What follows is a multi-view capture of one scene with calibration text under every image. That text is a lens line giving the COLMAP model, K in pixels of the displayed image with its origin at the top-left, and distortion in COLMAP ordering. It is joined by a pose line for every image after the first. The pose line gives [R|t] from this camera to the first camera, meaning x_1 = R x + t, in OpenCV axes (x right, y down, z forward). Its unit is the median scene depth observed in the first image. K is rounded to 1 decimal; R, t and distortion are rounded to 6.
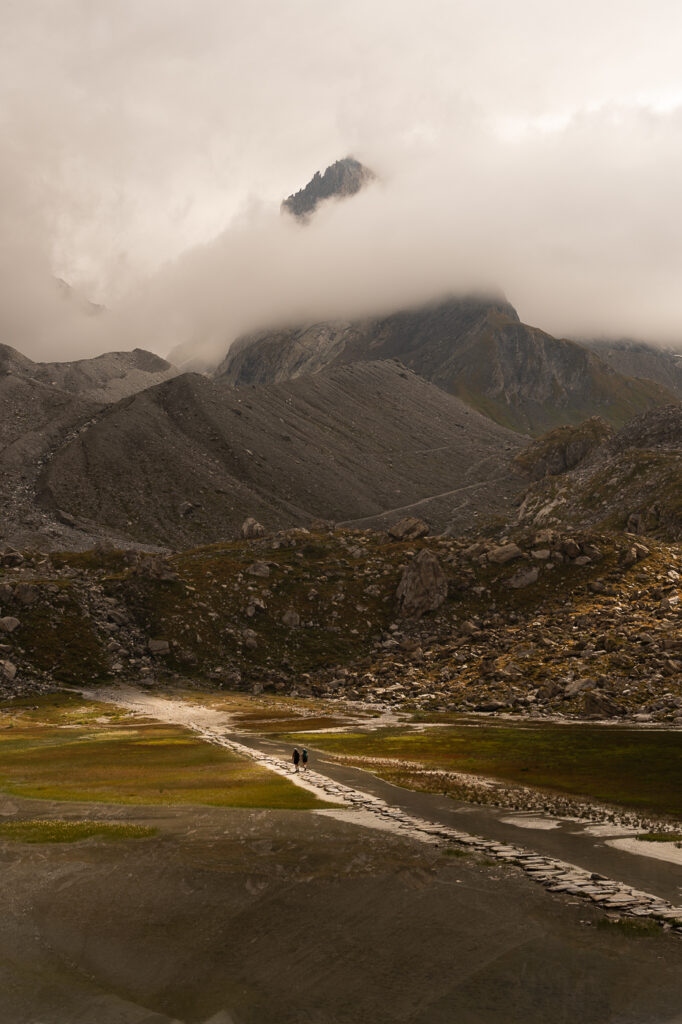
lens RADIAL K [[1504.7, 0, 334.9], [0, 1504.7, 515.7], [0, 0, 1]] dist [0.081353, 0.000000]
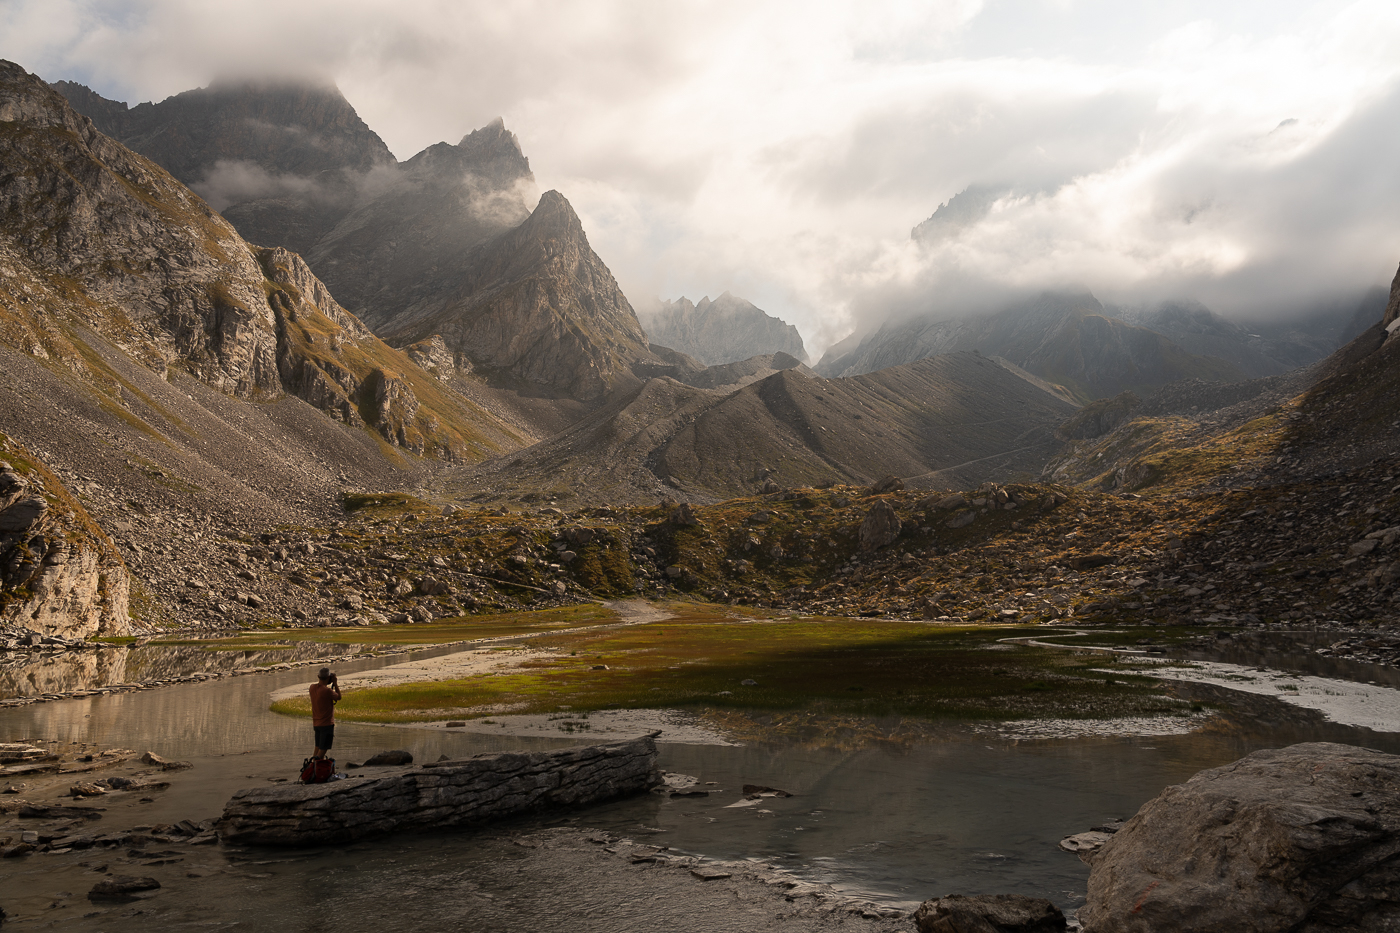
lens RADIAL K [[1209.7, 0, 725.0], [0, 1209.7, 459.9], [0, 0, 1]] dist [0.011756, 0.012296]
pose [[0.970297, -0.024692, -0.240653, 0.130099], [0.020765, 0.999607, -0.018839, 0.003415], [0.241023, 0.013282, 0.970428, -0.048467]]
